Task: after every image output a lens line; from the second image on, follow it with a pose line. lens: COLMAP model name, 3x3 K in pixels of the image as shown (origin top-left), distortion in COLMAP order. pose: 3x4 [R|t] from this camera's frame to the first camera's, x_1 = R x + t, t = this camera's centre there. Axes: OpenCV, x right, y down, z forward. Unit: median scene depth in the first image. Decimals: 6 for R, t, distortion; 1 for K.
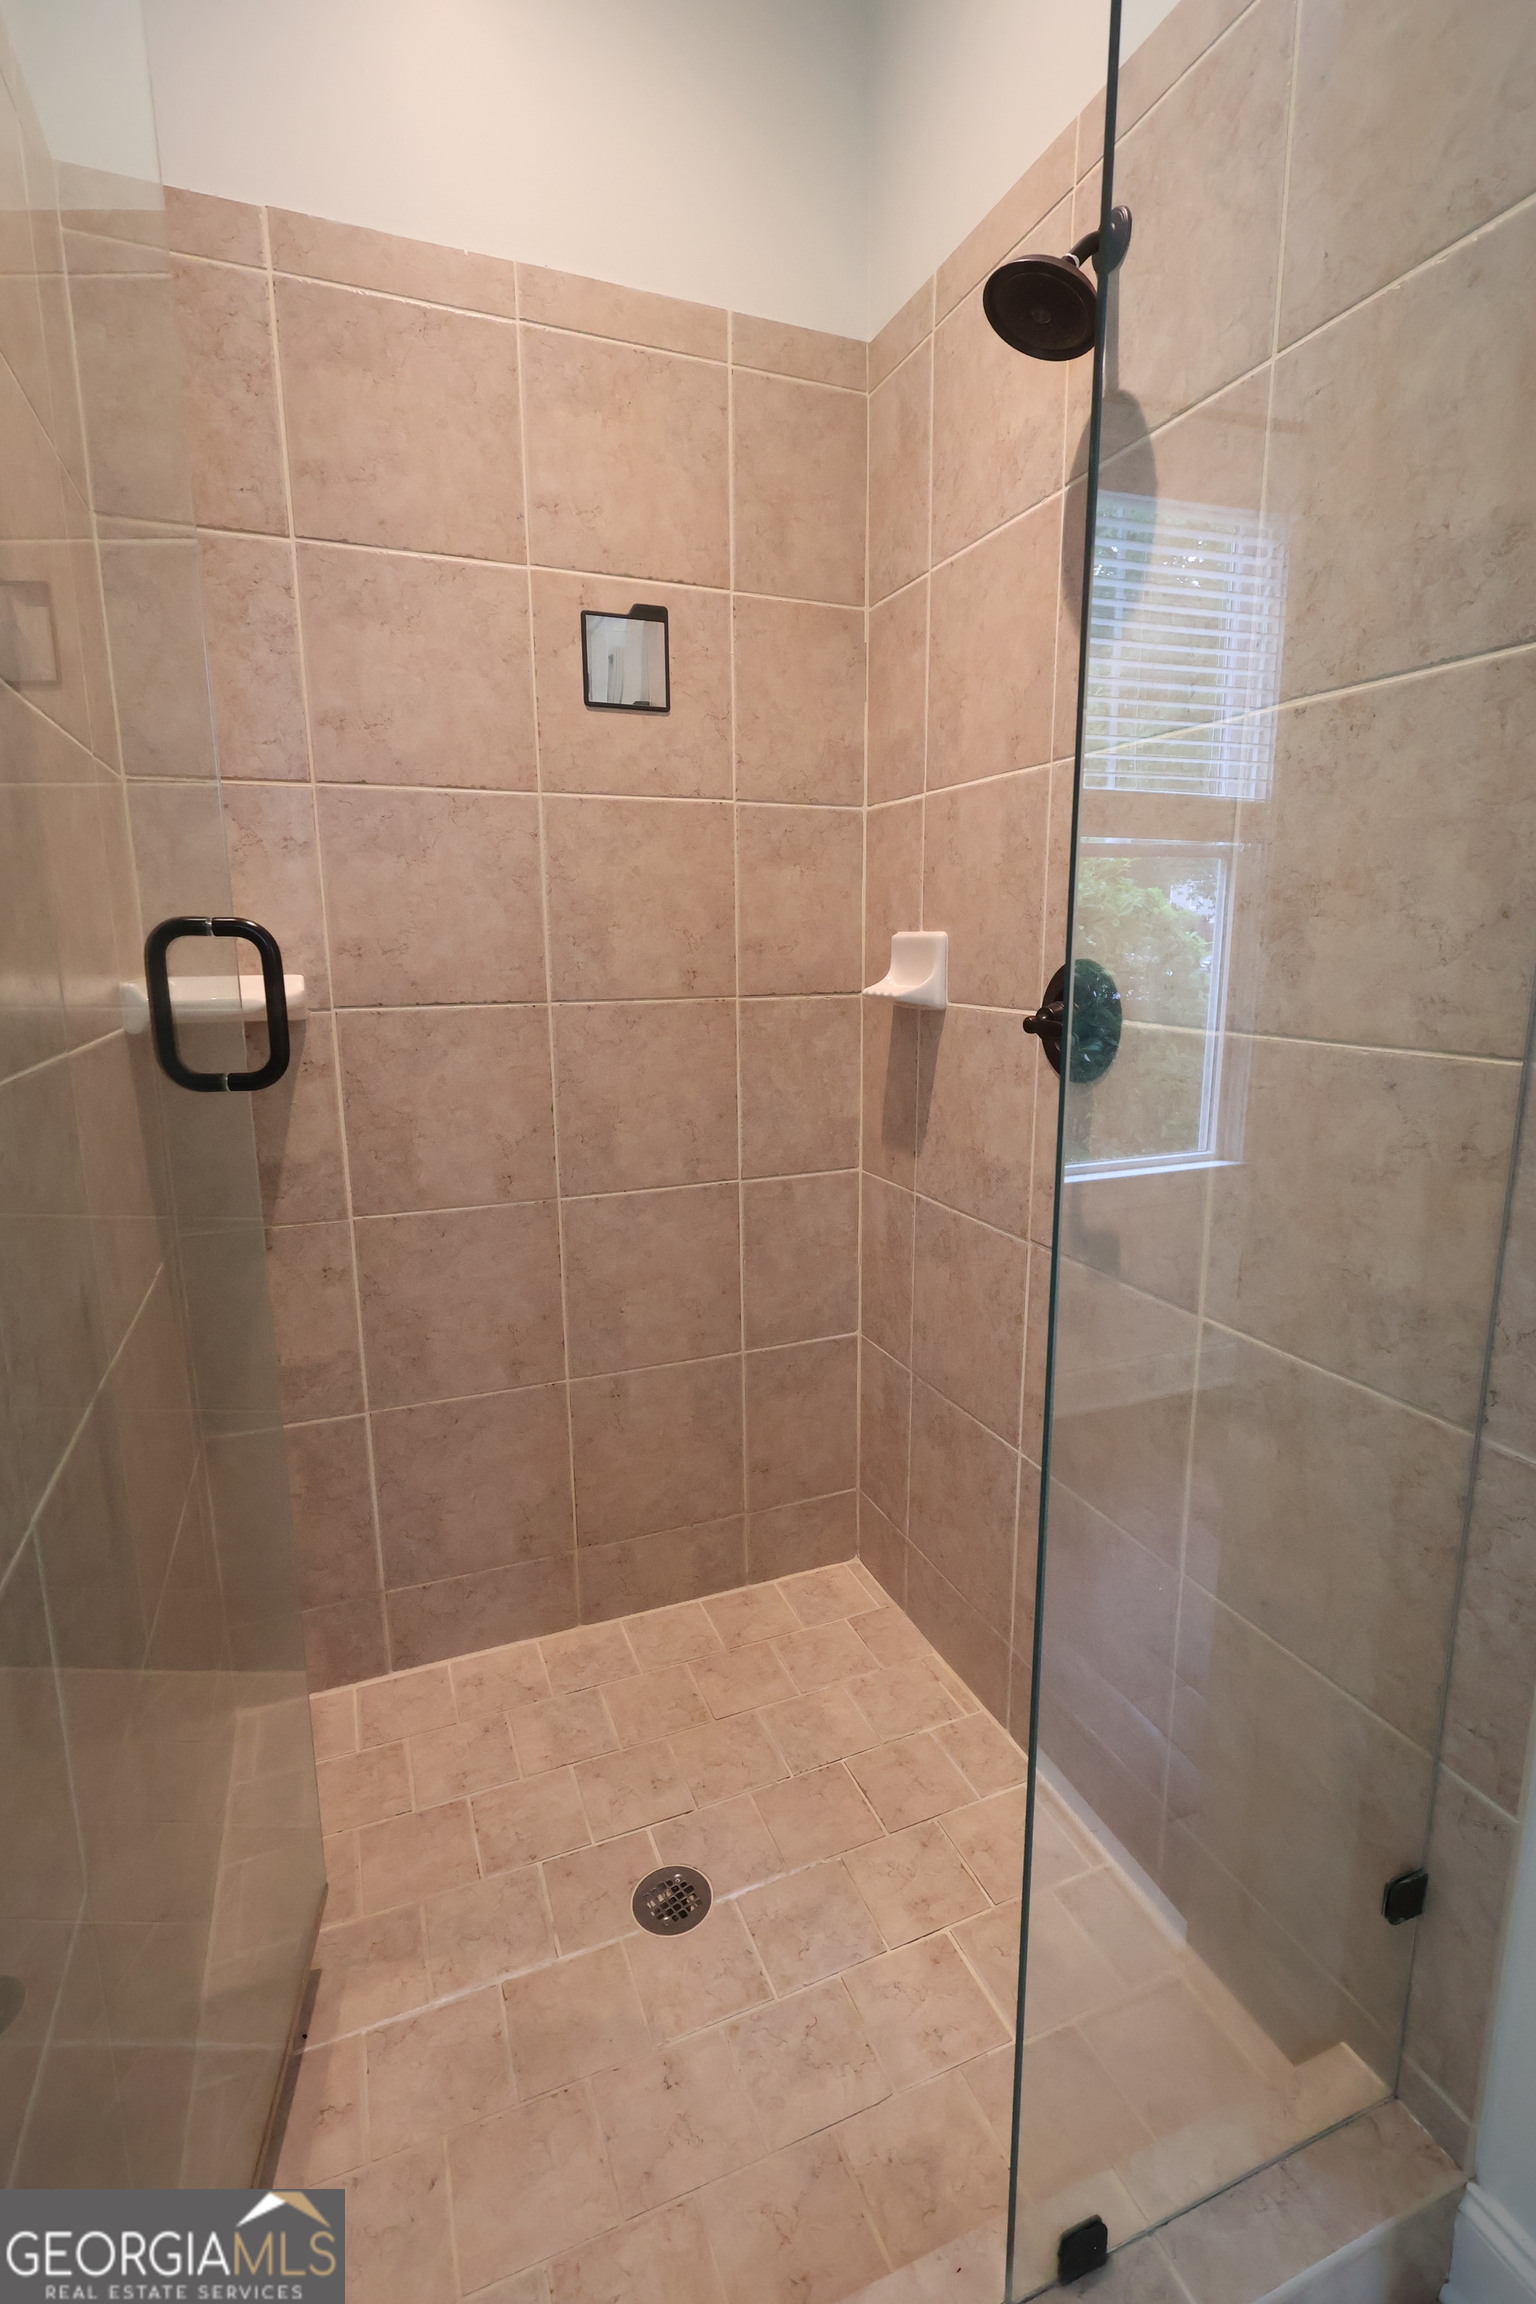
lens RADIAL K [[1064.7, 0, 759.7], [0, 1064.7, 1143.8], [0, 0, 1]] dist [-0.001829, 0.002489]
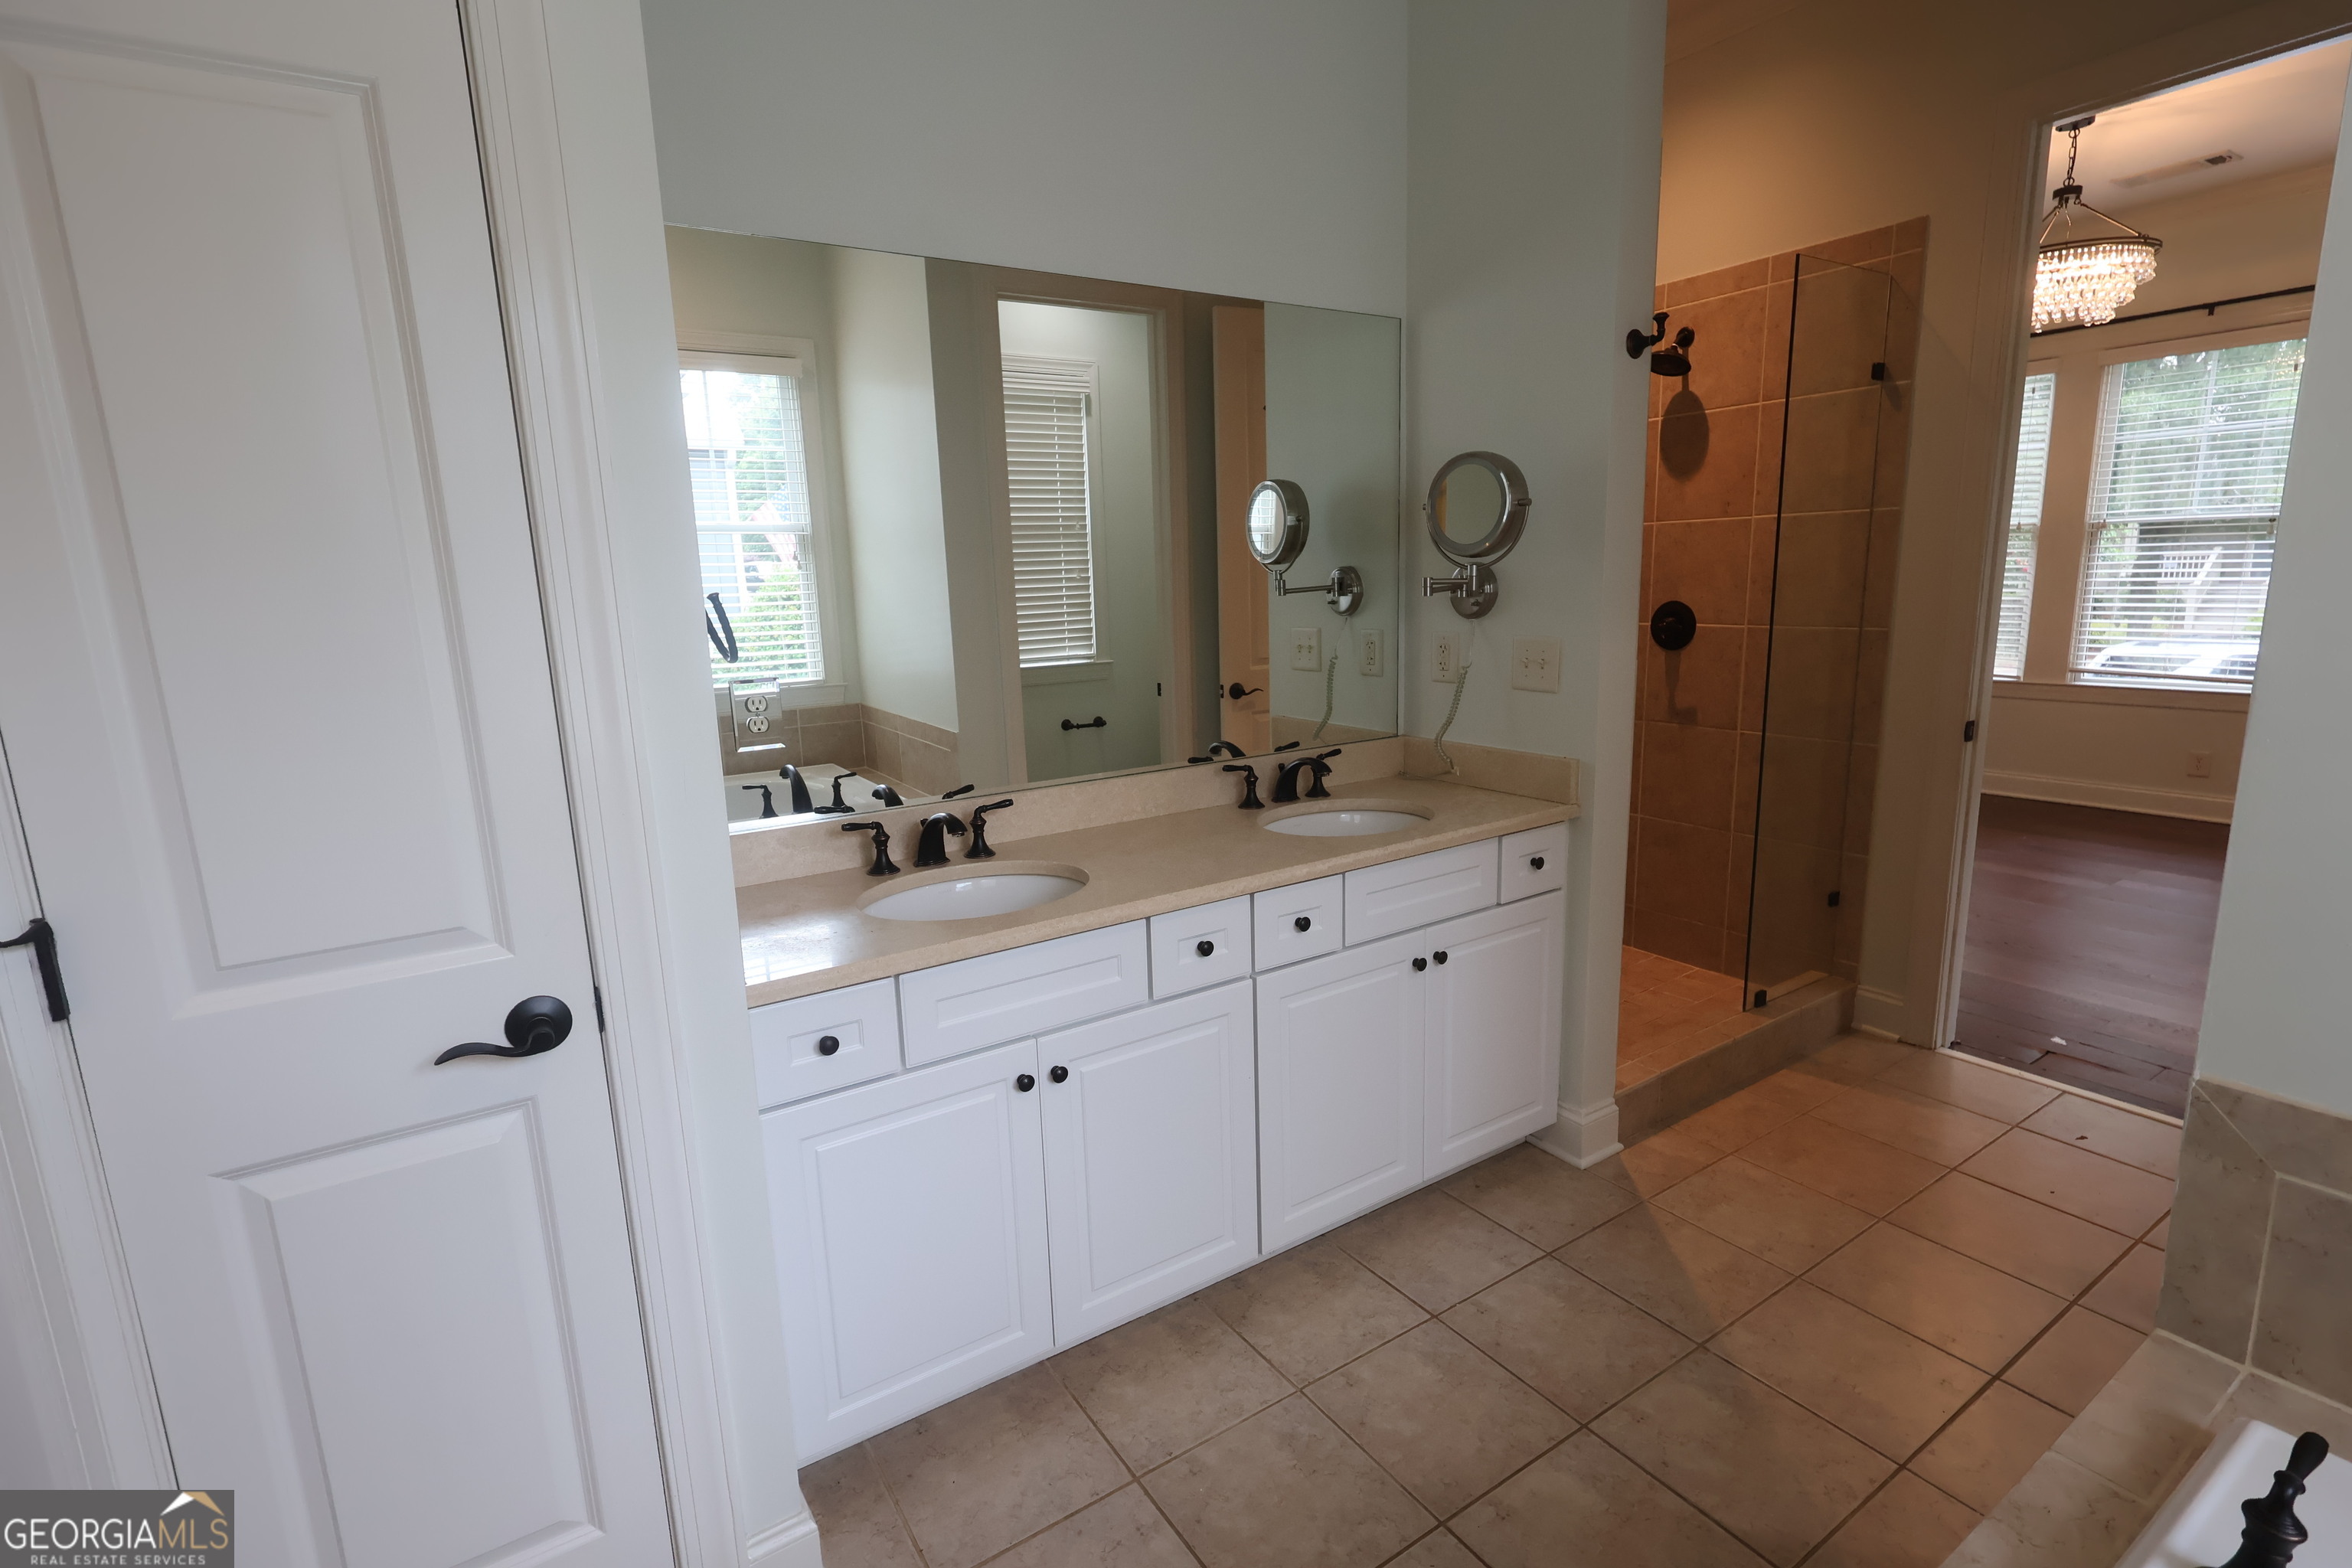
lens RADIAL K [[1086.9, 0, 1159.4], [0, 1086.9, 771.6], [0, 0, 1]] dist [-0.001829, 0.002489]
pose [[0.982899, -0.062669, 0.173155, -1.490149], [0.063956, 0.997951, -0.001857, 0.172041], [-0.172684, 0.012899, 0.984893, -1.437650]]
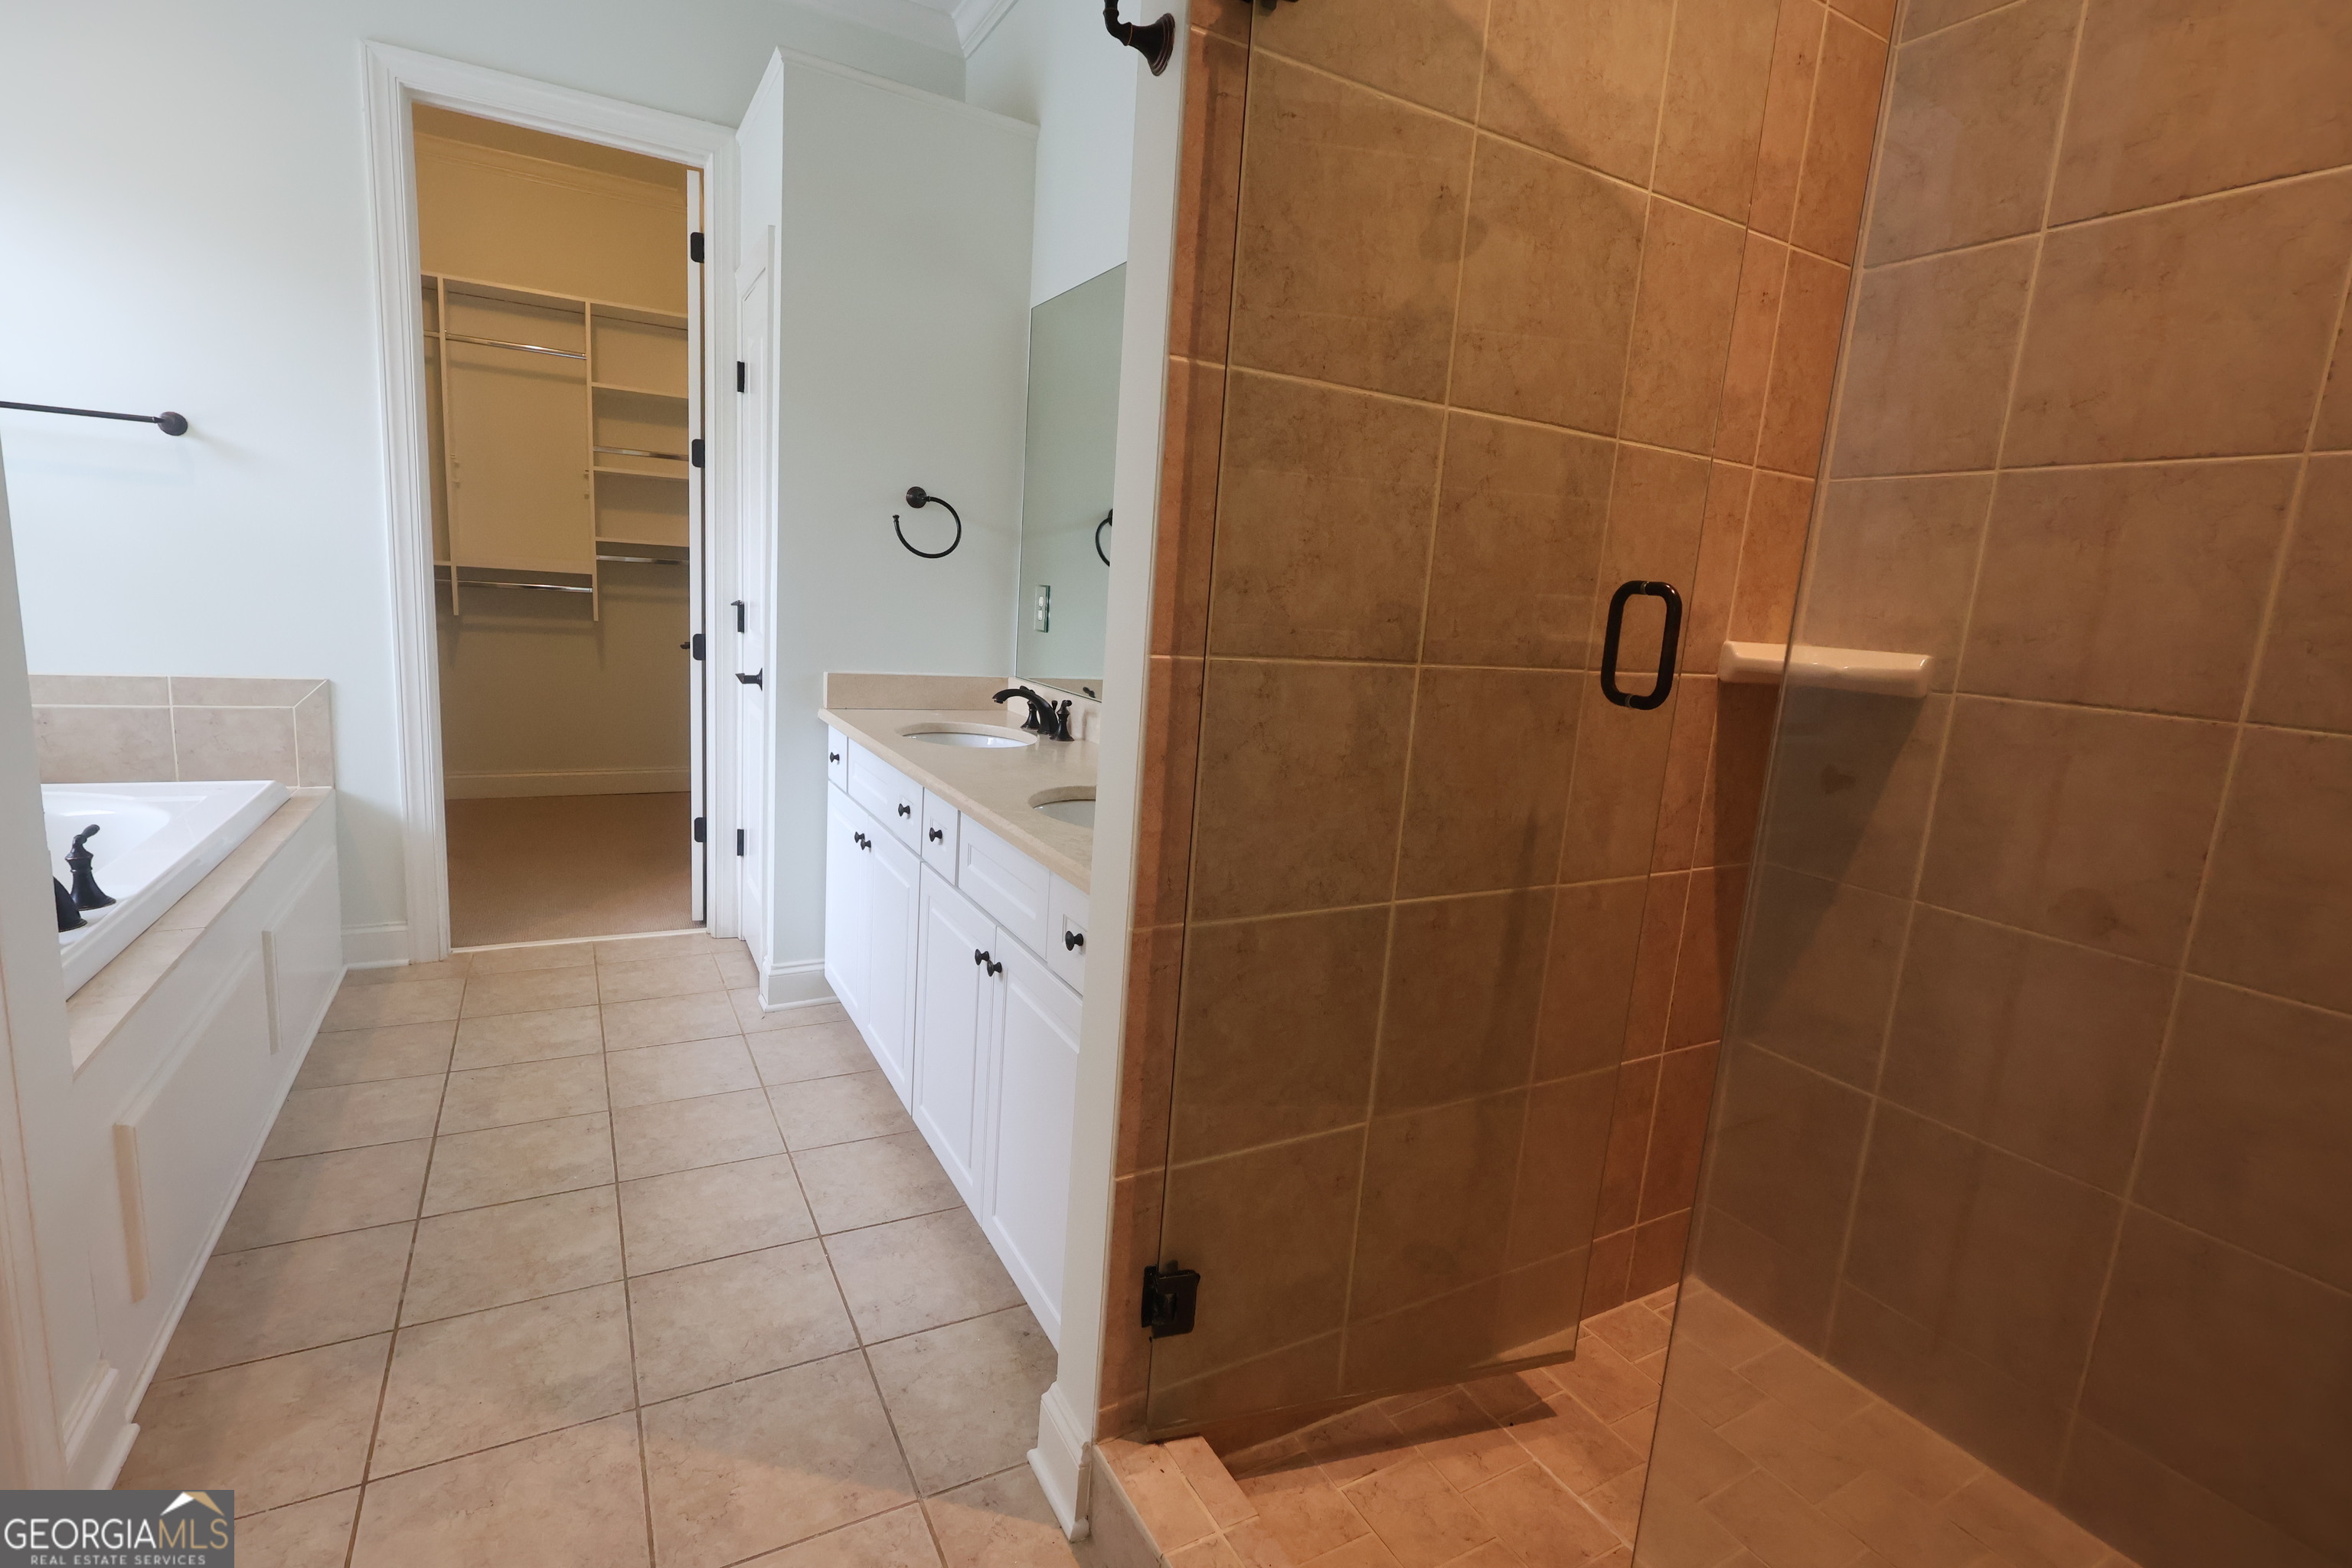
lens RADIAL K [[1086.9, 0, 1155.1], [0, 1086.9, 780.1], [0, 0, 1]] dist [-0.001829, 0.002489]
pose [[0.114710, 0.190876, -0.974889, 0.646330], [-0.259922, 0.952946, 0.155996, -0.014776], [0.958792, 0.235501, 0.158925, 0.168655]]
